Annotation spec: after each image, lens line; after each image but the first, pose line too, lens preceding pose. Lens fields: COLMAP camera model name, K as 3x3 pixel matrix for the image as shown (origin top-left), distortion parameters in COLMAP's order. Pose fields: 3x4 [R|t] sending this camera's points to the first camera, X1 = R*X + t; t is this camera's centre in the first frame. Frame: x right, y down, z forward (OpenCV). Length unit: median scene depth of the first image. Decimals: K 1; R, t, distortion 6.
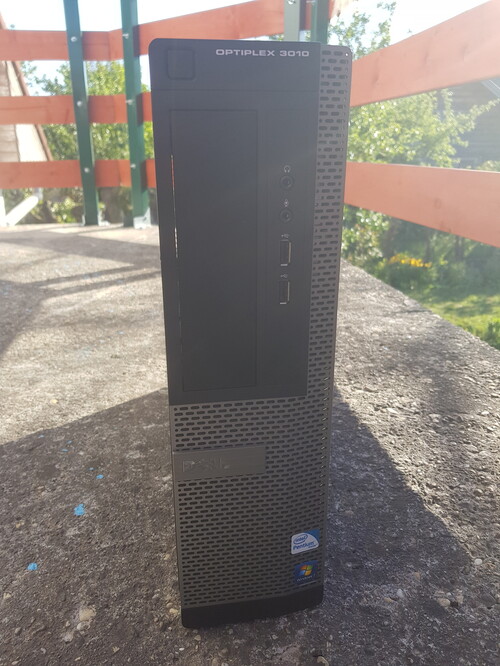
lens RADIAL K [[515.6, 0, 250.5], [0, 515.6, 325.9], [0, 0, 1]] dist [0.047501, -0.079524]
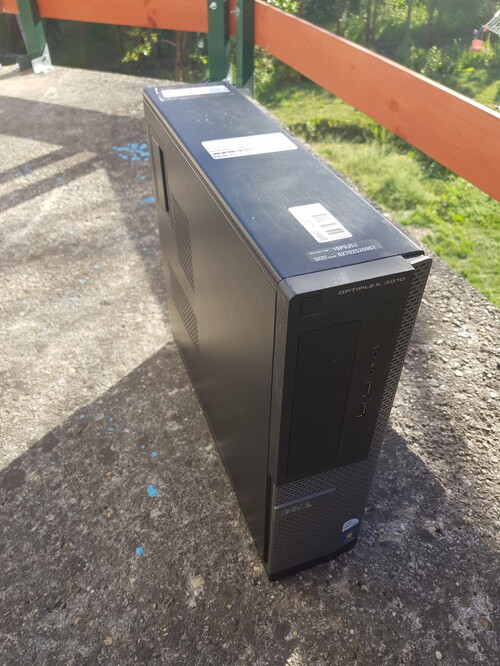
lens RADIAL K [[515.6, 0, 256.0], [0, 515.6, 331.7], [0, 0, 1]] dist [0.047501, -0.079524]
pose [[0.980697, -0.116211, 0.157251, -0.217988], [0.049352, 0.925295, 0.376022, -0.433607], [-0.189202, -0.361003, 0.913170, -0.053754]]
